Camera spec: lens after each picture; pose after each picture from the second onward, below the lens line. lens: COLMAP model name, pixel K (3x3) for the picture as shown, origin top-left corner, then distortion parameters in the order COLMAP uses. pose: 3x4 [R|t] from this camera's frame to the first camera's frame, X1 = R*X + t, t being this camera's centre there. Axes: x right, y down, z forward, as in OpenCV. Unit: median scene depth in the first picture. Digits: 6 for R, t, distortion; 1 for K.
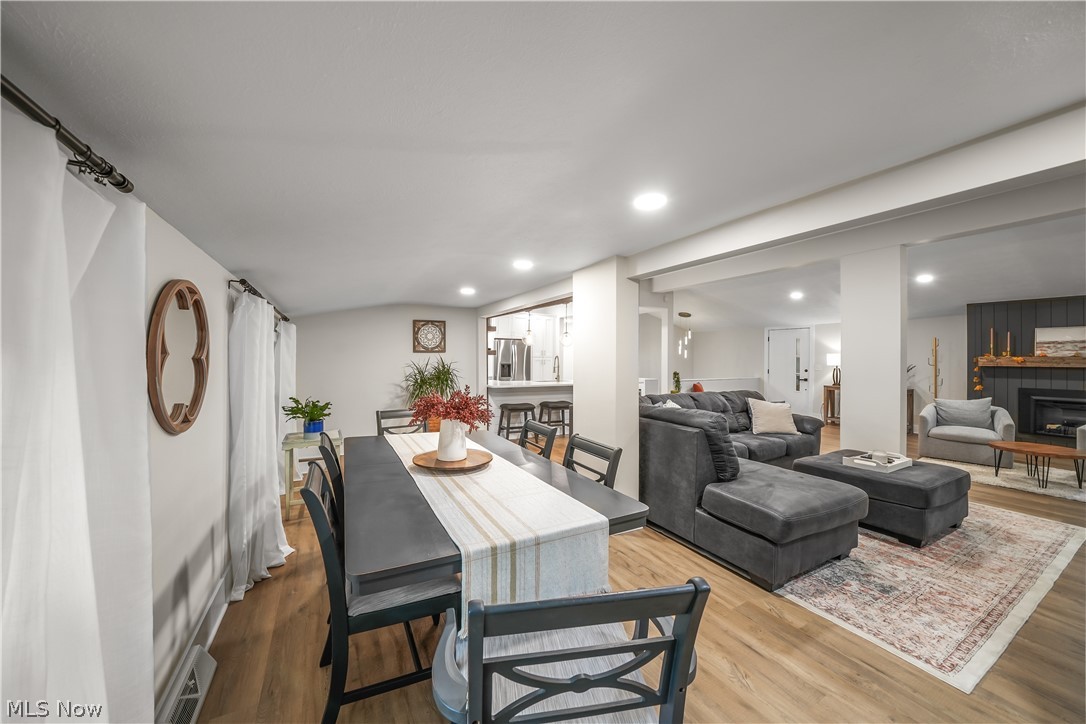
lens RADIAL K [[384.3, 0, 552.2], [0, 384.3, 358.2], [0, 0, 1]] dist [-0.001631, 0.000004]
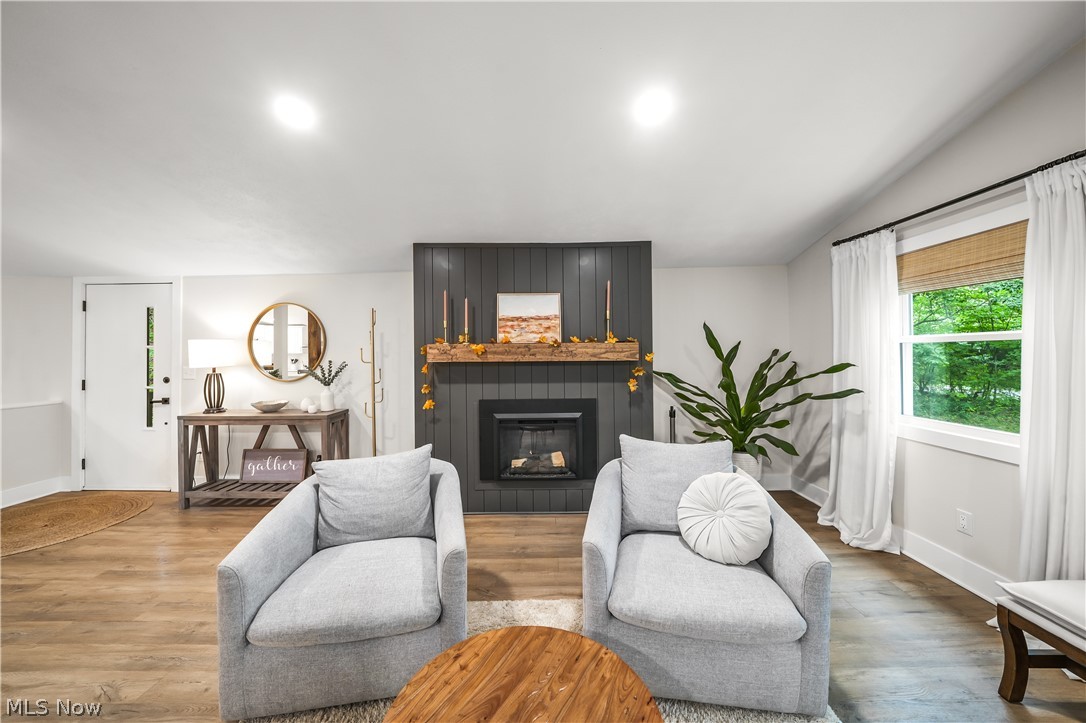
lens RADIAL K [[370.7, 0, 543.0], [0, 370.7, 361.5], [0, 0, 1]] dist [-0.000528, -0.000023]
pose [[0.514029, -0.025580, 0.857391, 0.810882], [0.011116, 0.999670, 0.023161, 0.009875], [-0.857701, -0.002374, 0.514144, 0.649783]]
